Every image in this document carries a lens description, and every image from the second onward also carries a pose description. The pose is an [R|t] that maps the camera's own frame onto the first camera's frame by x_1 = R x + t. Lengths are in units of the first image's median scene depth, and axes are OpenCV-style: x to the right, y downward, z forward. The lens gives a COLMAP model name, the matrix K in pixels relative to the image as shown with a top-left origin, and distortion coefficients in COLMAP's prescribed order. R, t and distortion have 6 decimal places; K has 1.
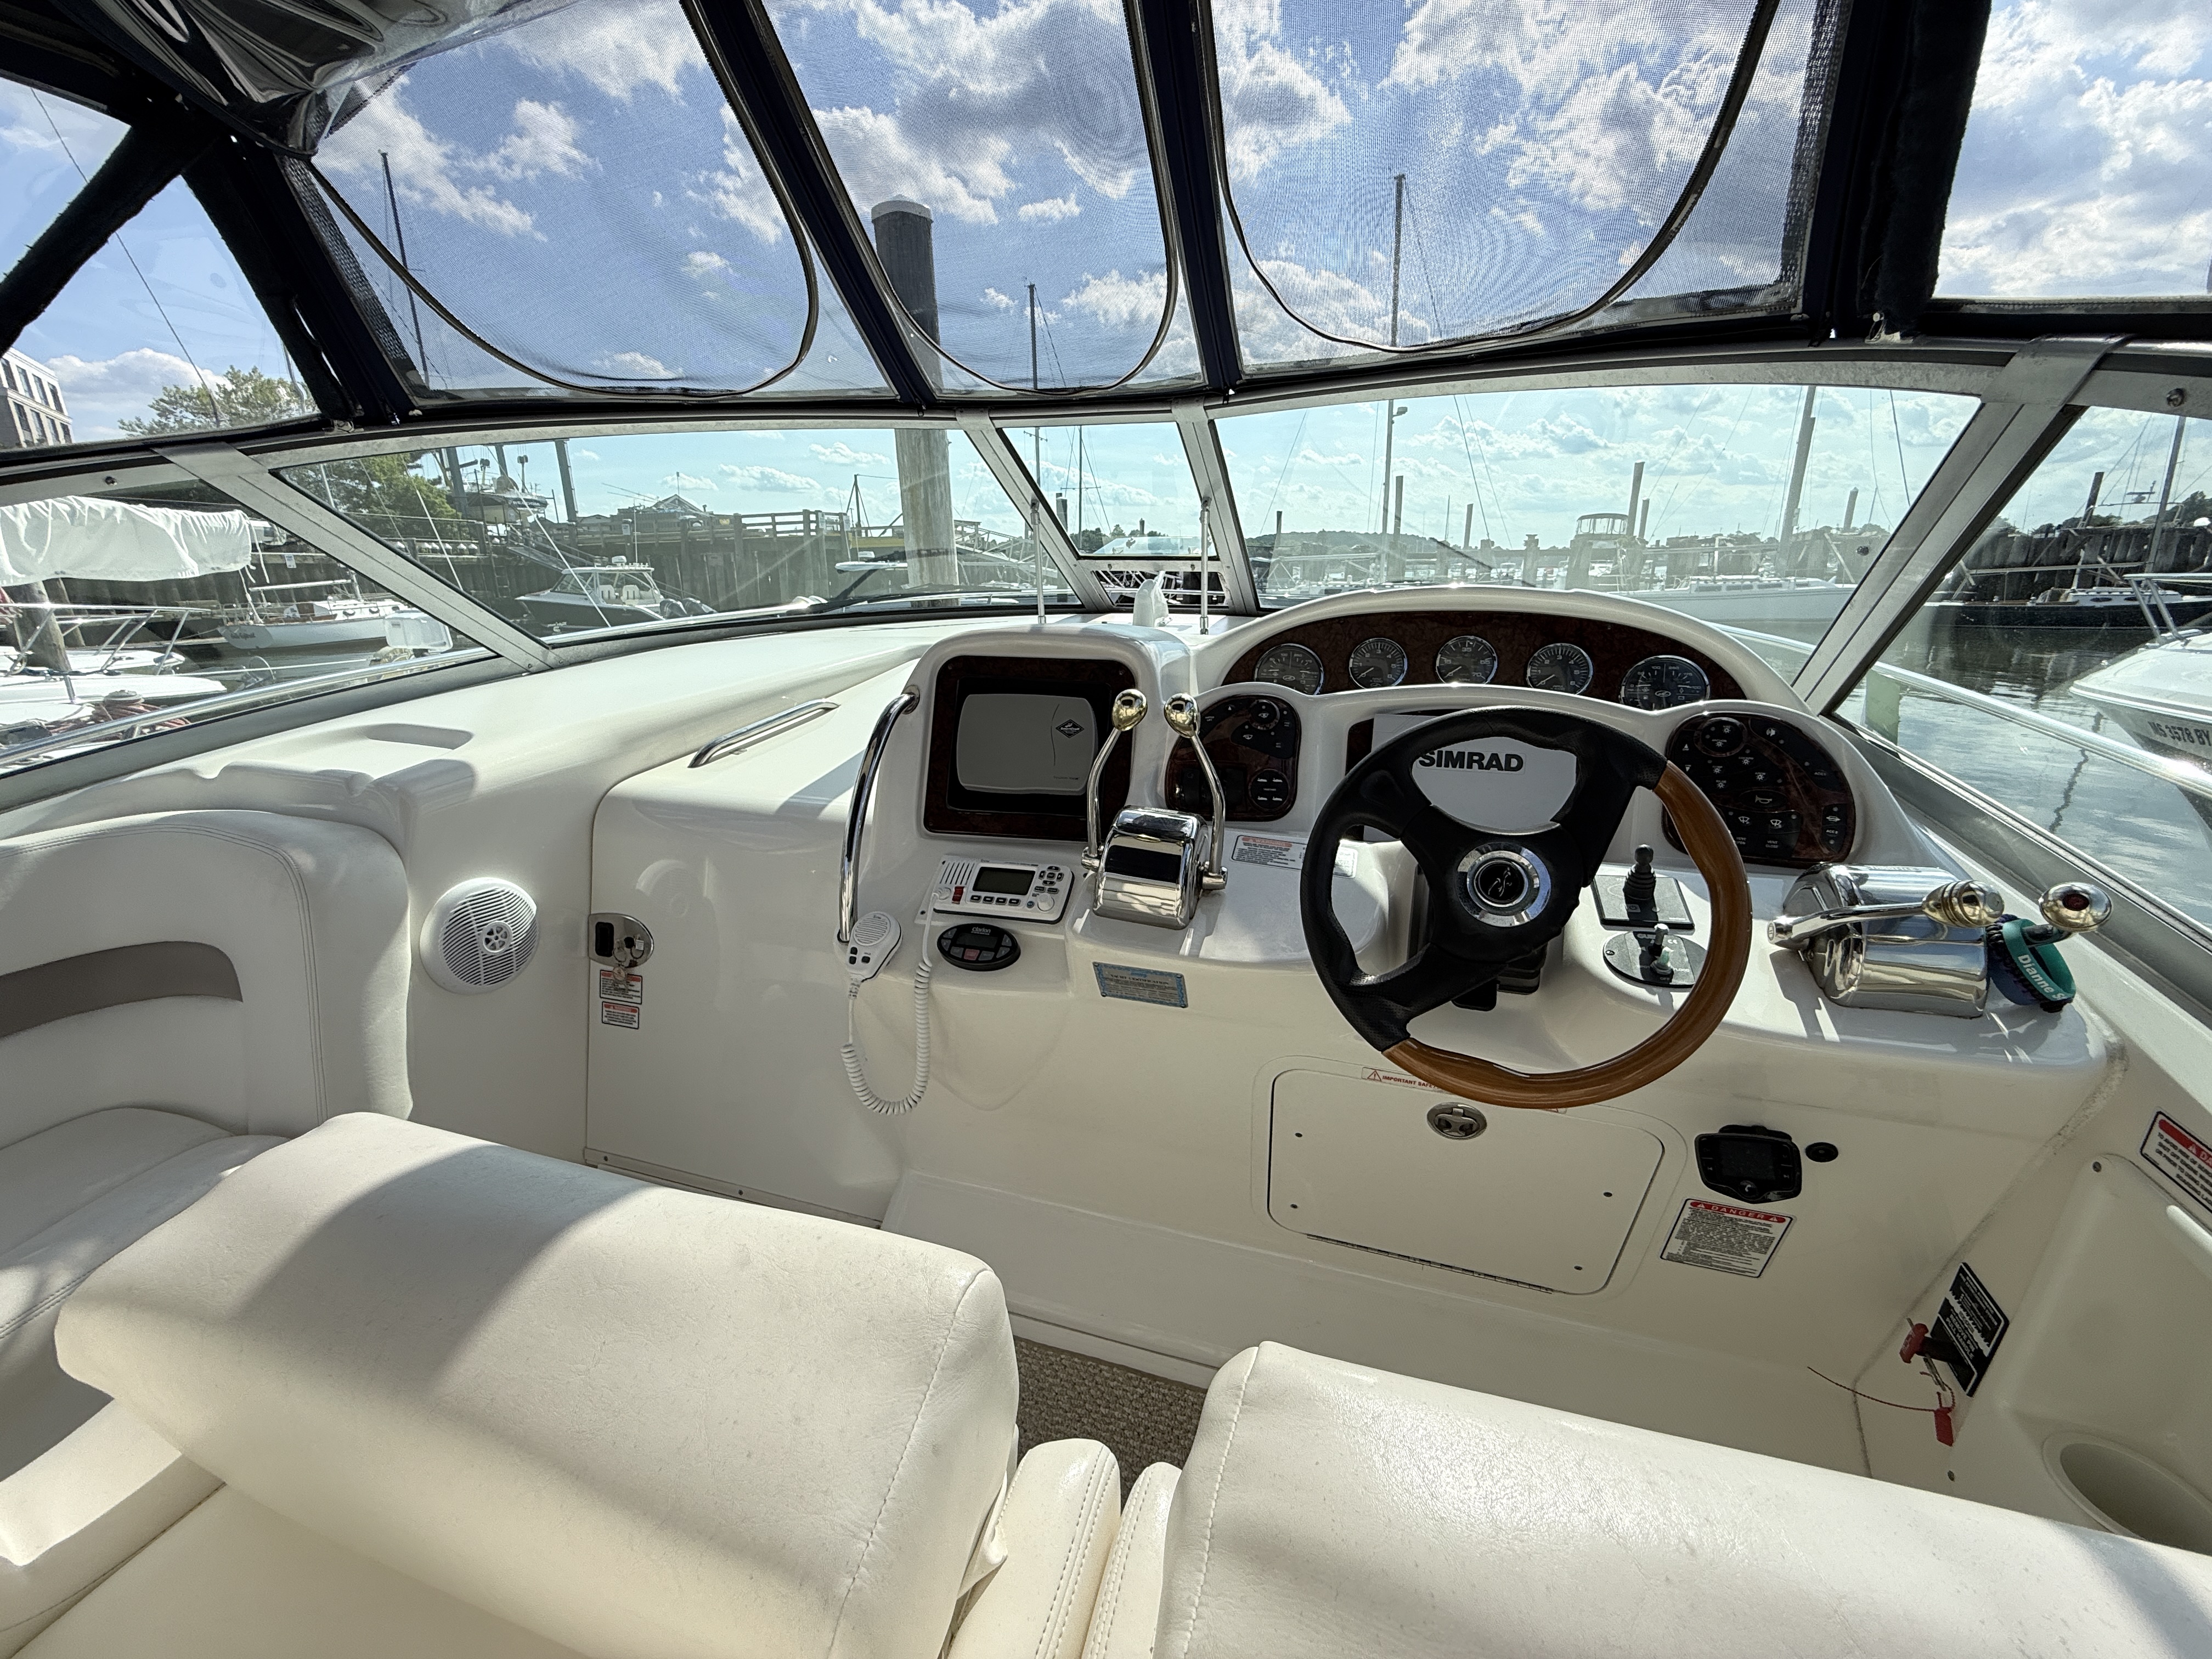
lens RADIAL K [[879.2, 0, 1101.7], [0, 879.2, 825.5], [0, 0, 1]] dist [0.005516, -0.001459]
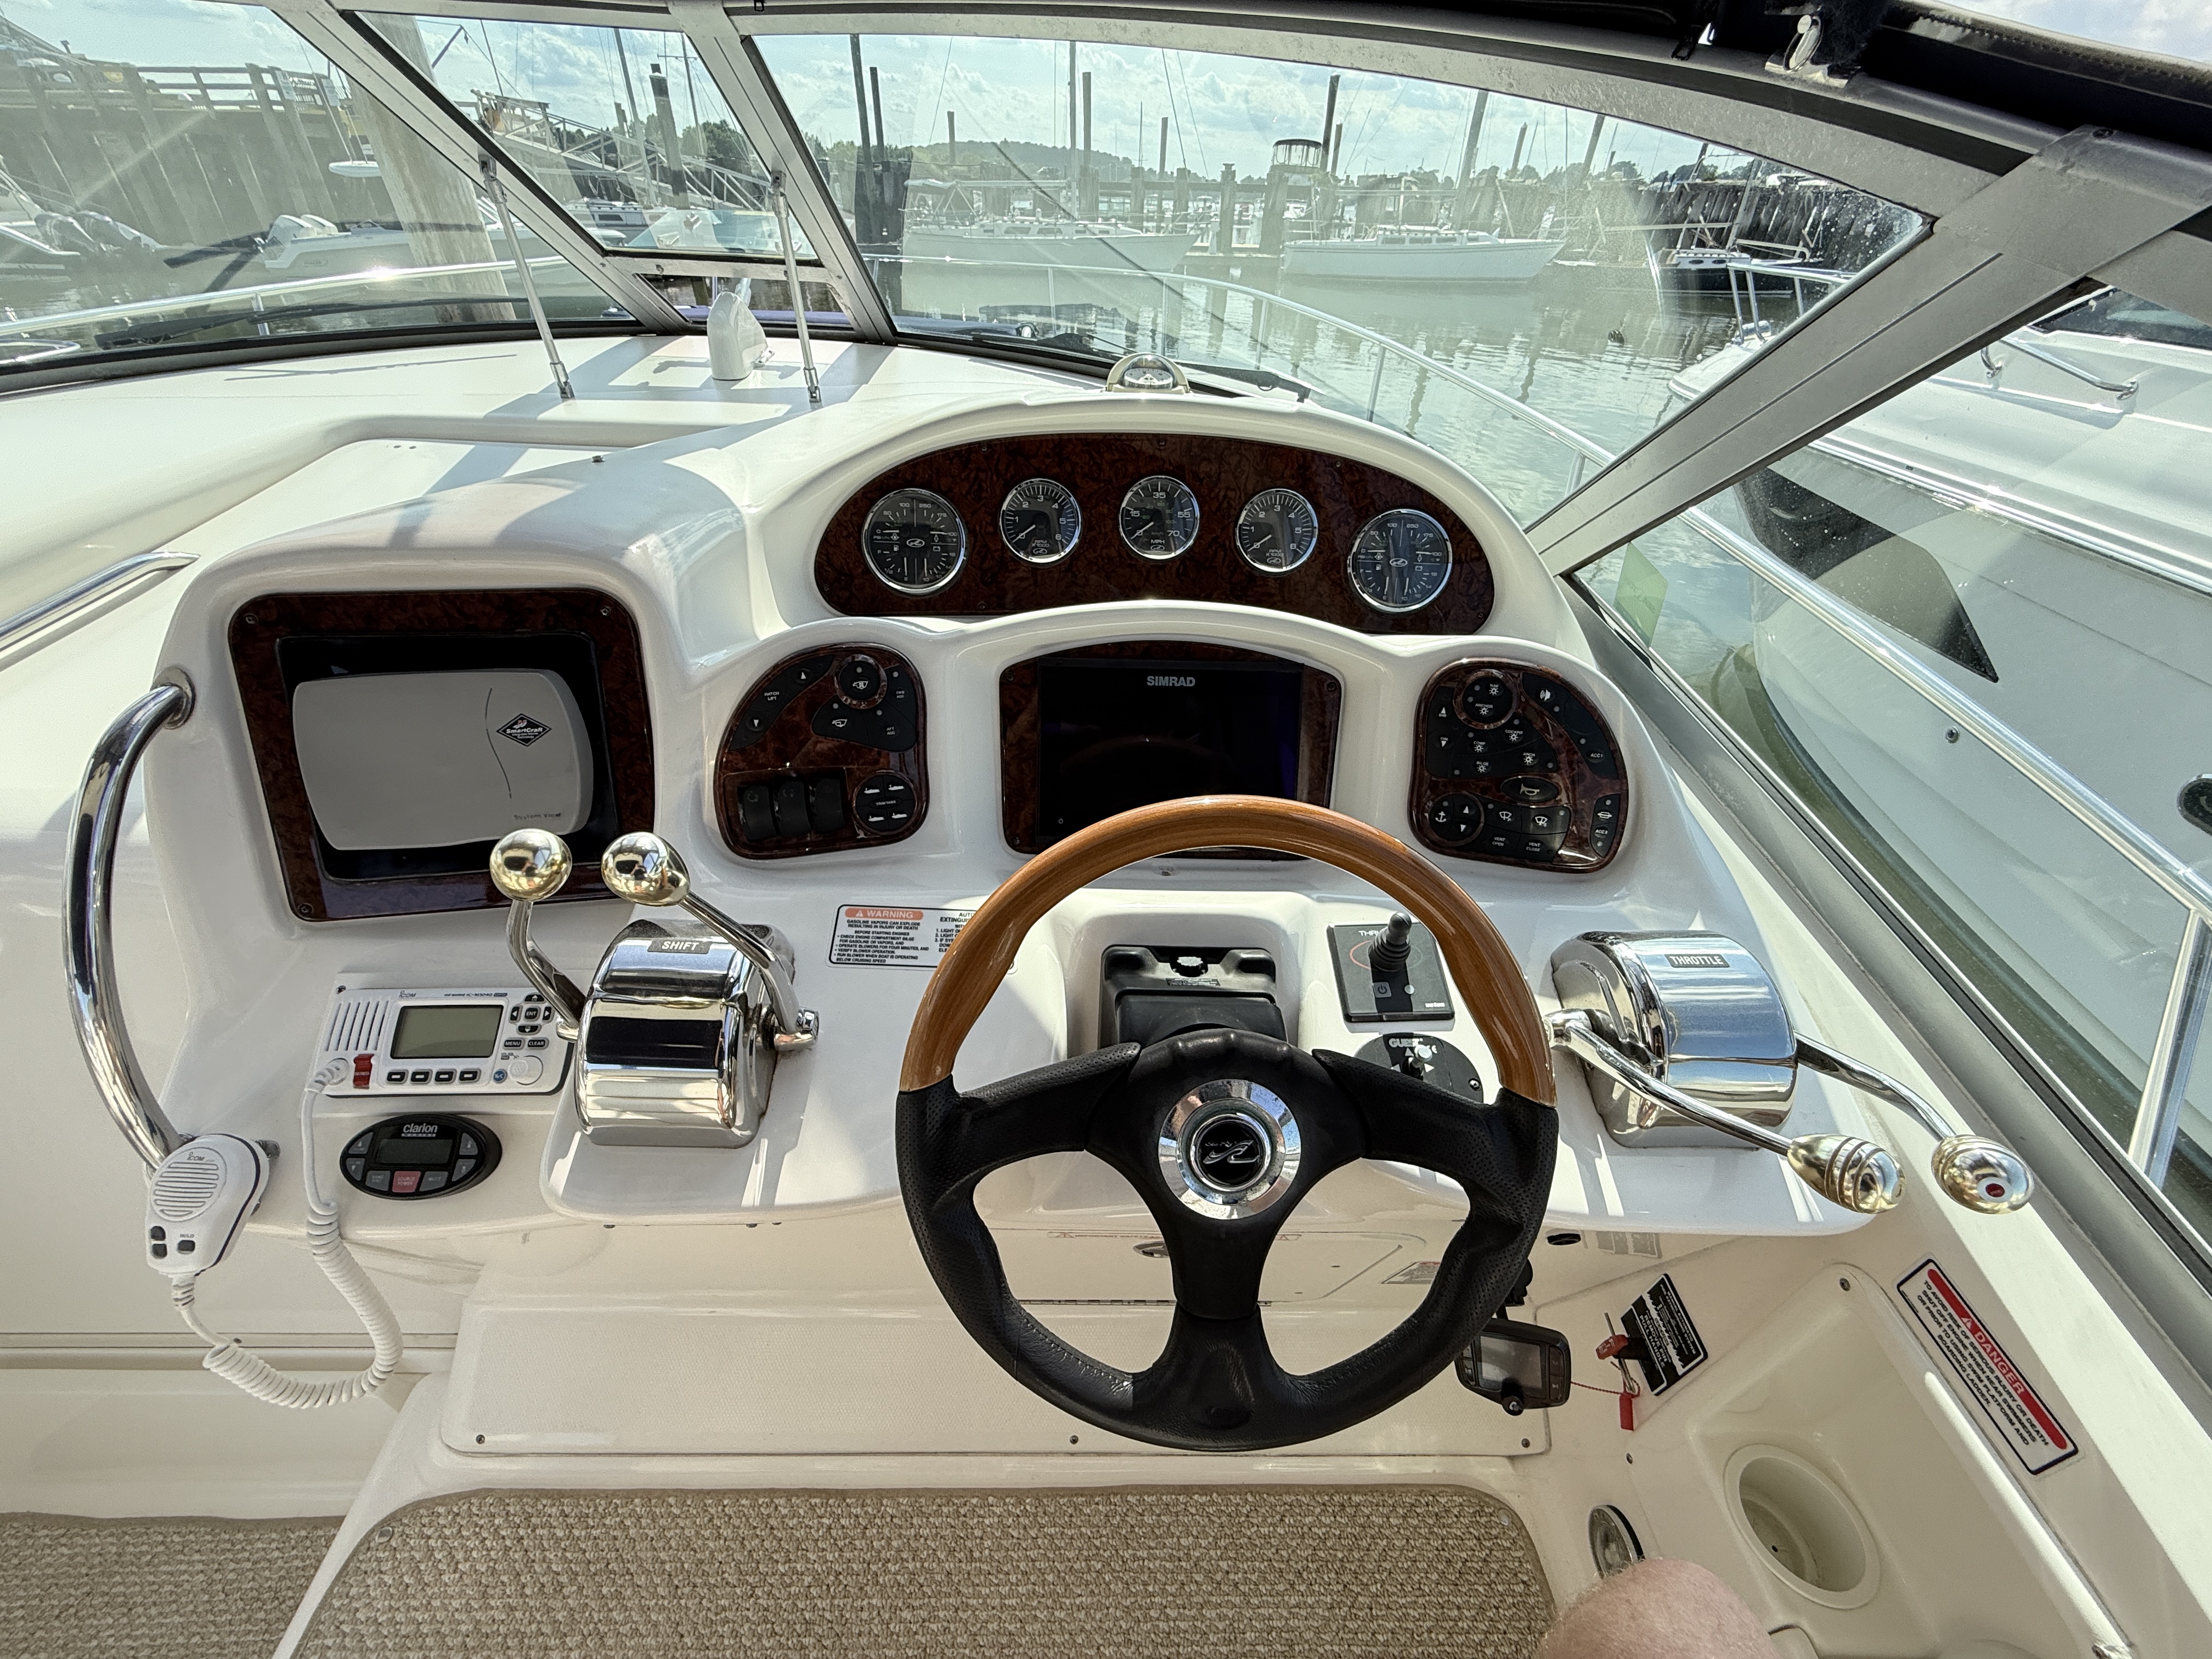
lens RADIAL K [[879.2, 0, 1101.7], [0, 879.2, 825.5], [0, 0, 1]] dist [0.005516, -0.001459]
pose [[0.948288, -0.159874, 0.274207, 0.159516], [0.059091, 0.937706, 0.342367, -0.235353], [-0.311862, -0.308460, 0.898663, 0.357521]]
